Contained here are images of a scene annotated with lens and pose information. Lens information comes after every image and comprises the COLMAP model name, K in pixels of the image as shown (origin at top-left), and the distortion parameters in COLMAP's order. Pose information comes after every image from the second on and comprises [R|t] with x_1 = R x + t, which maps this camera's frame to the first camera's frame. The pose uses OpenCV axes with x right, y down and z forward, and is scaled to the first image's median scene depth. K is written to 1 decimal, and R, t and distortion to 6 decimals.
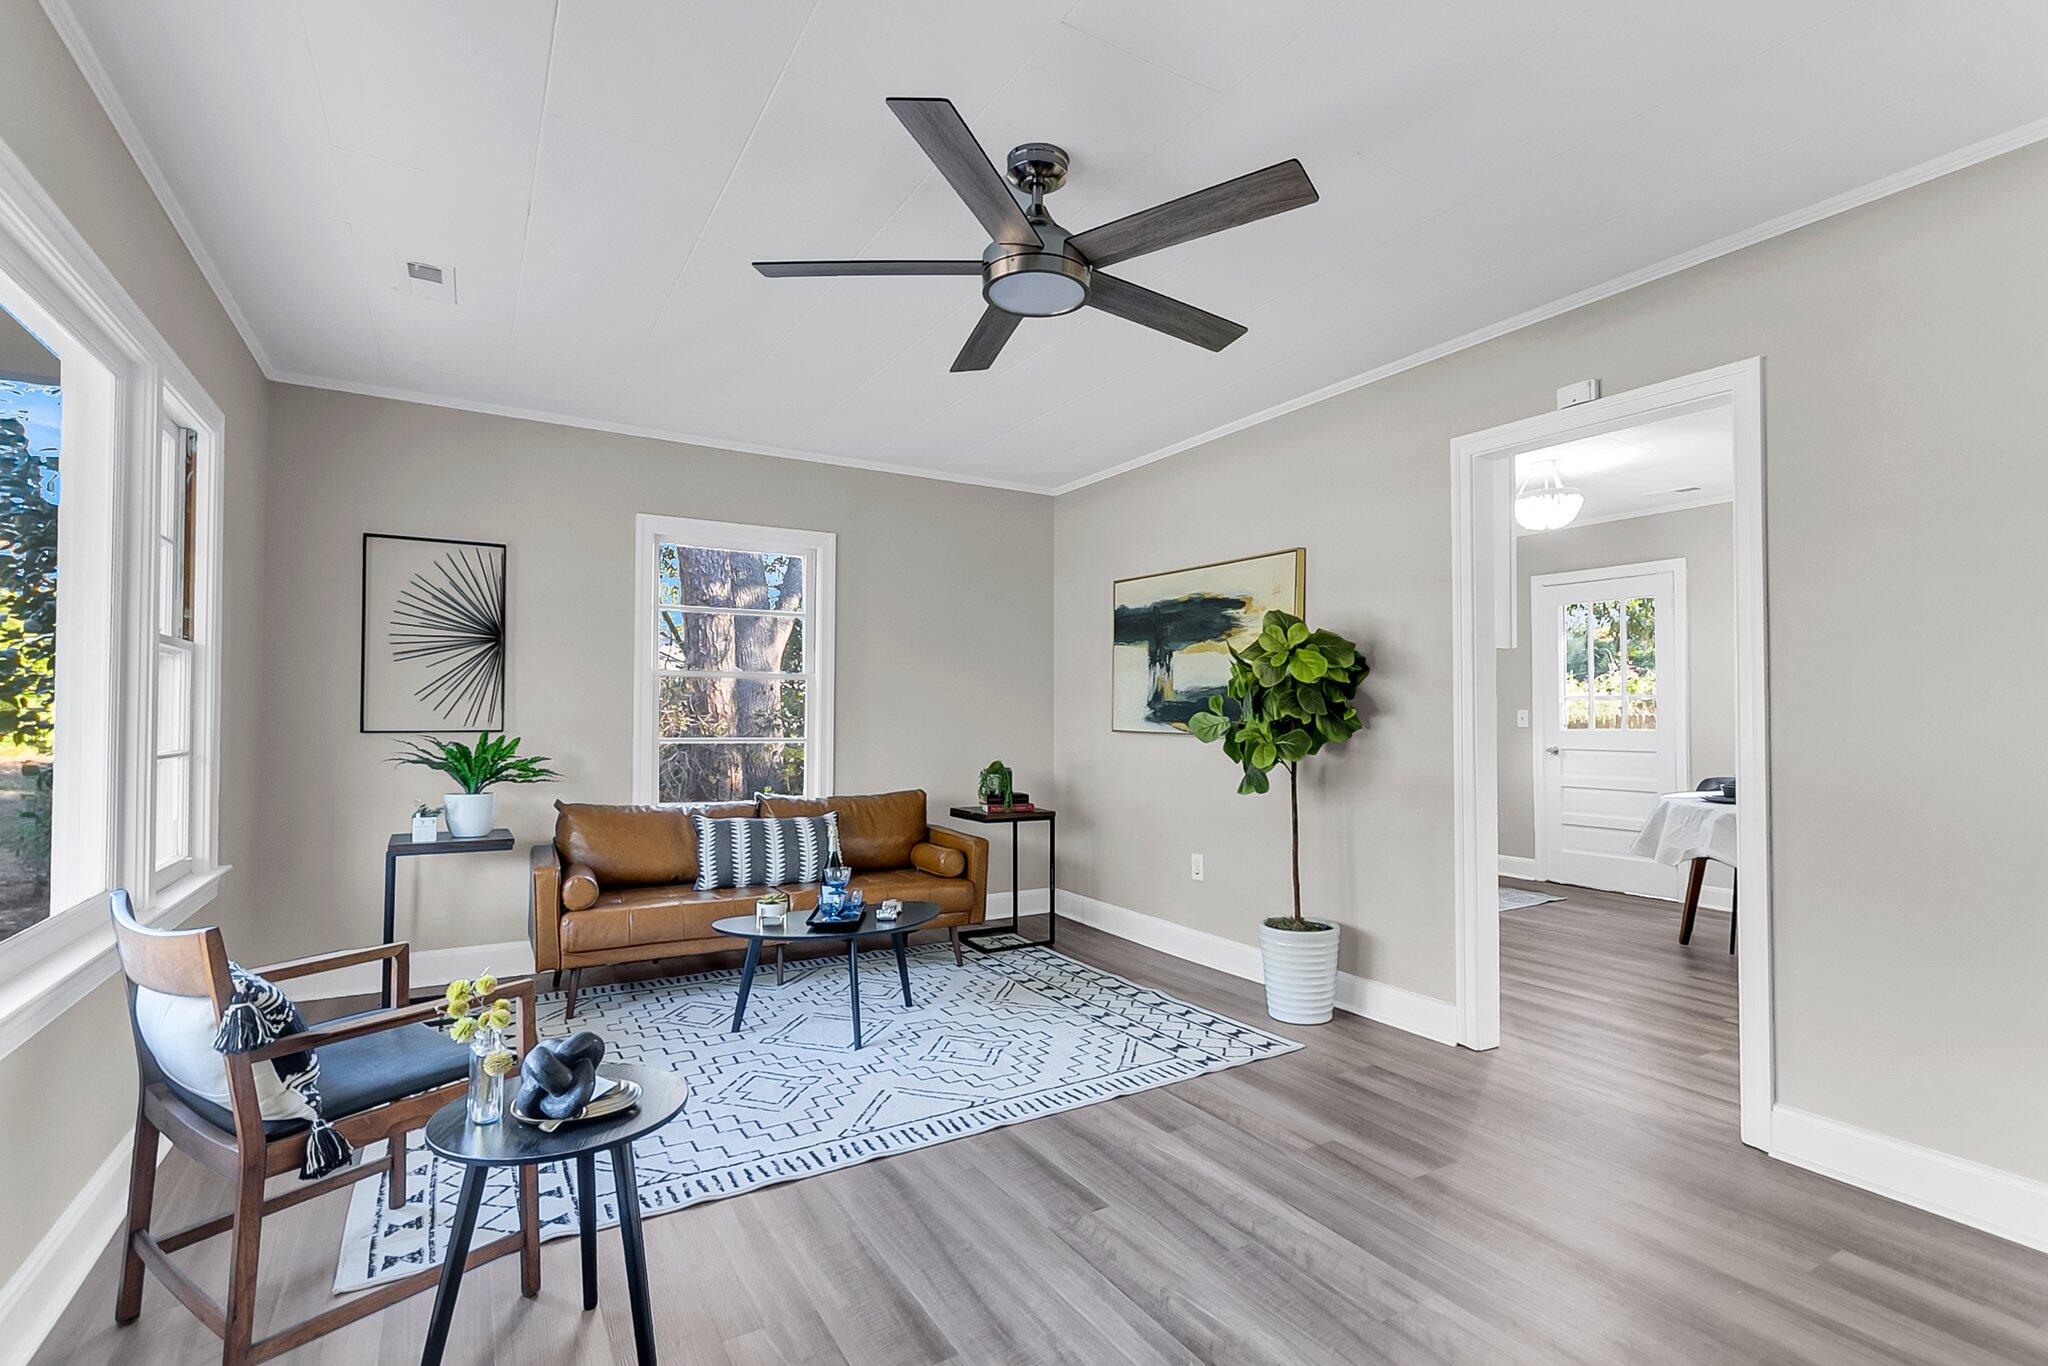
lens RADIAL K [[944.8, 0, 1020.2], [0, 944.8, 689.4], [0, 0, 1]] dist [0.000420, 0.000515]
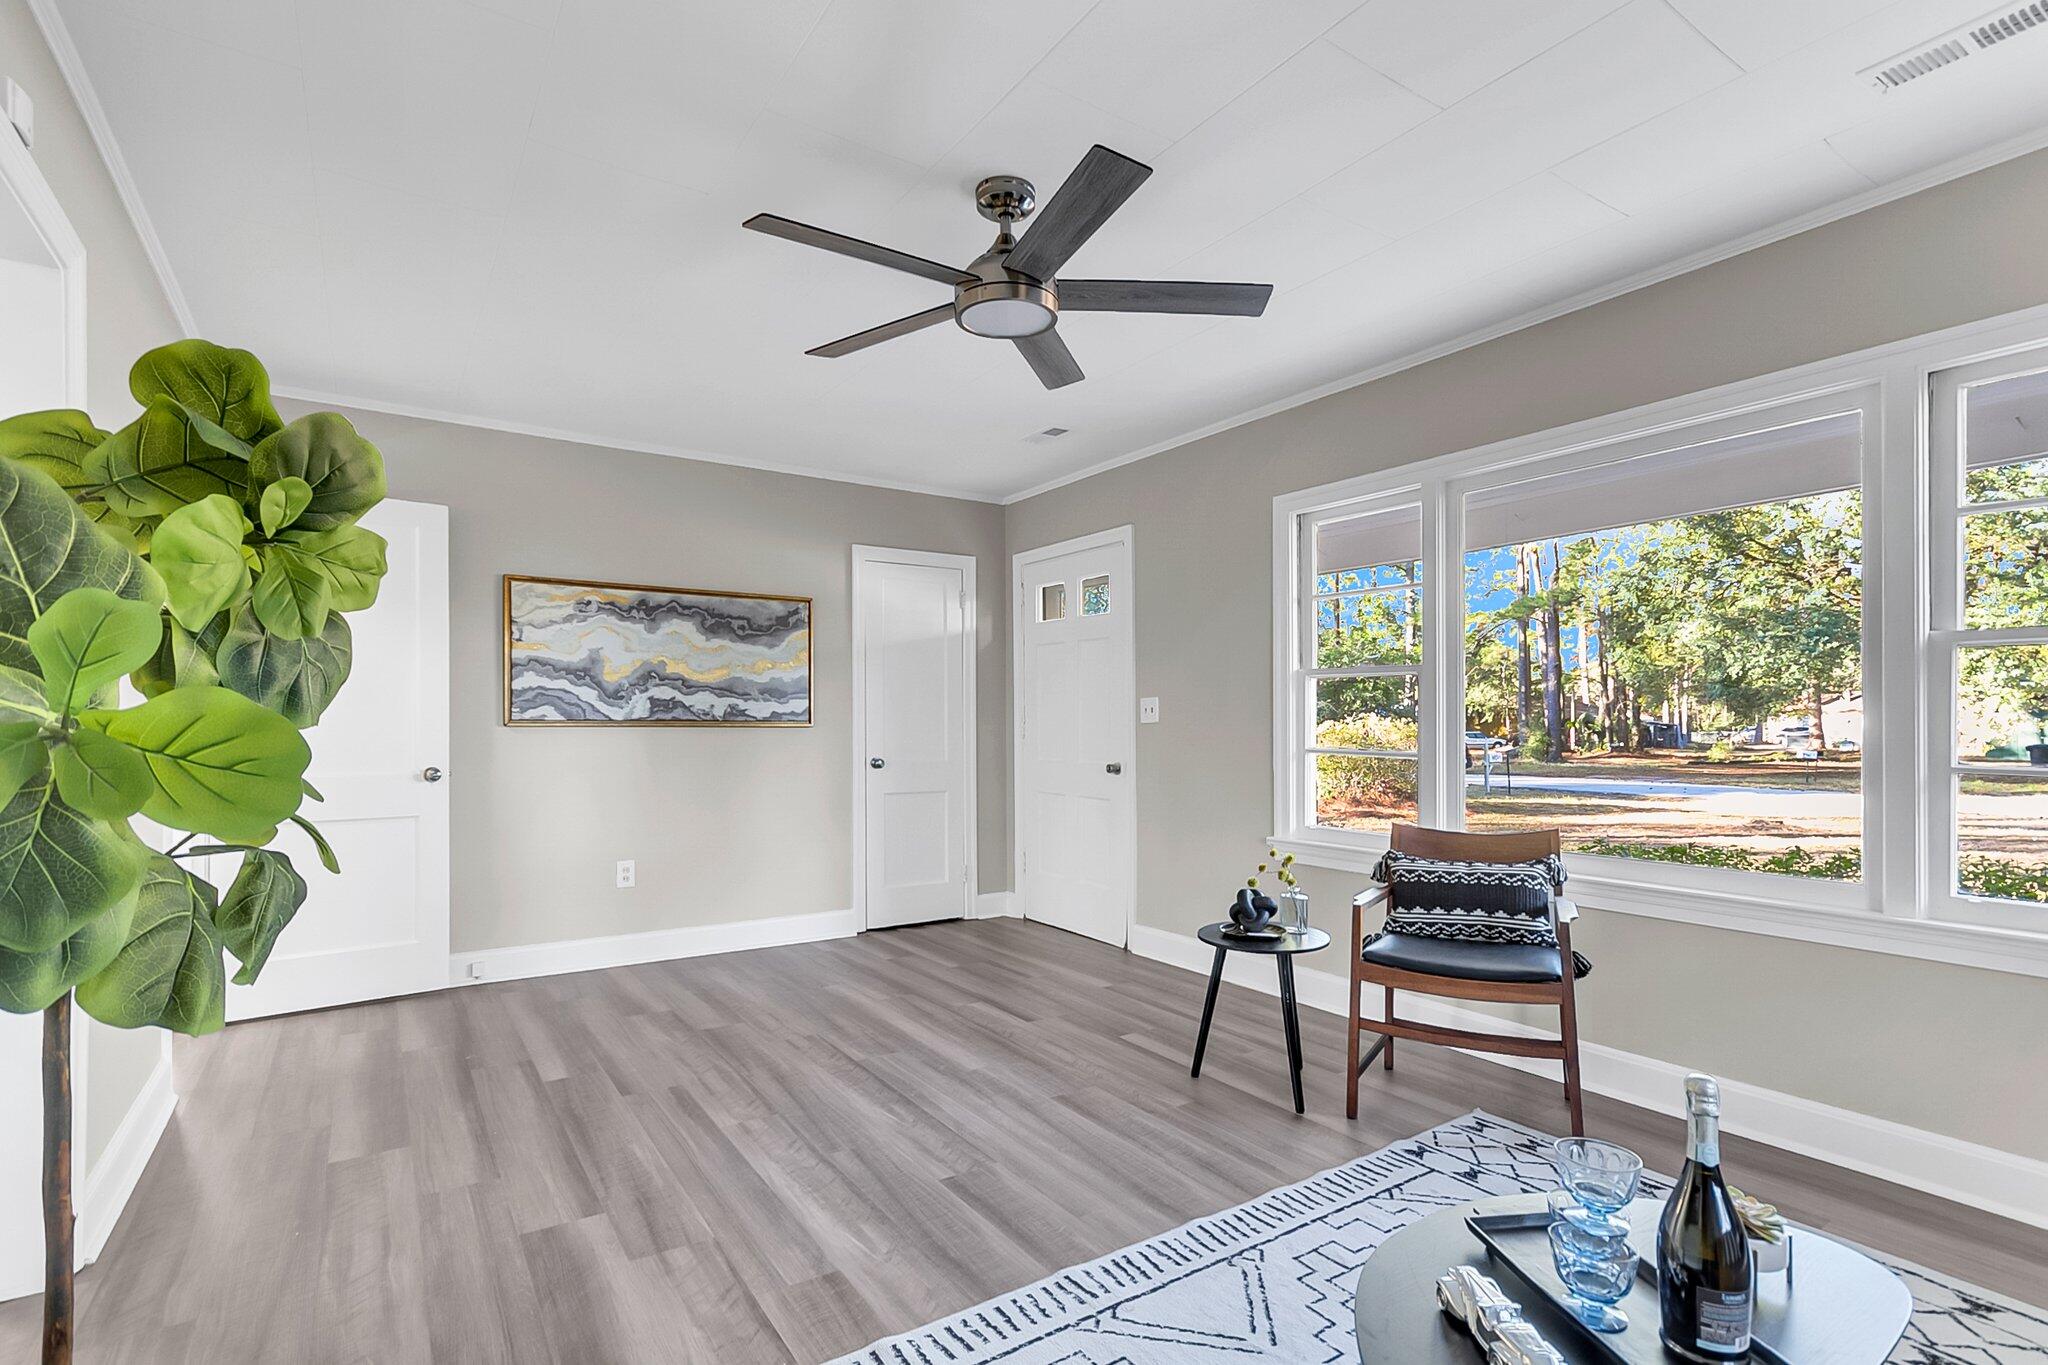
lens RADIAL K [[944.8, 0, 1021.9], [0, 944.8, 726.4], [0, 0, 1]] dist [0.000420, 0.000515]
pose [[-0.998252, -0.002884, -0.059033, 0.059038], [-0.001536, 0.999737, -0.022868, 0.055732], [0.059083, -0.022737, -0.997994, 1.862047]]
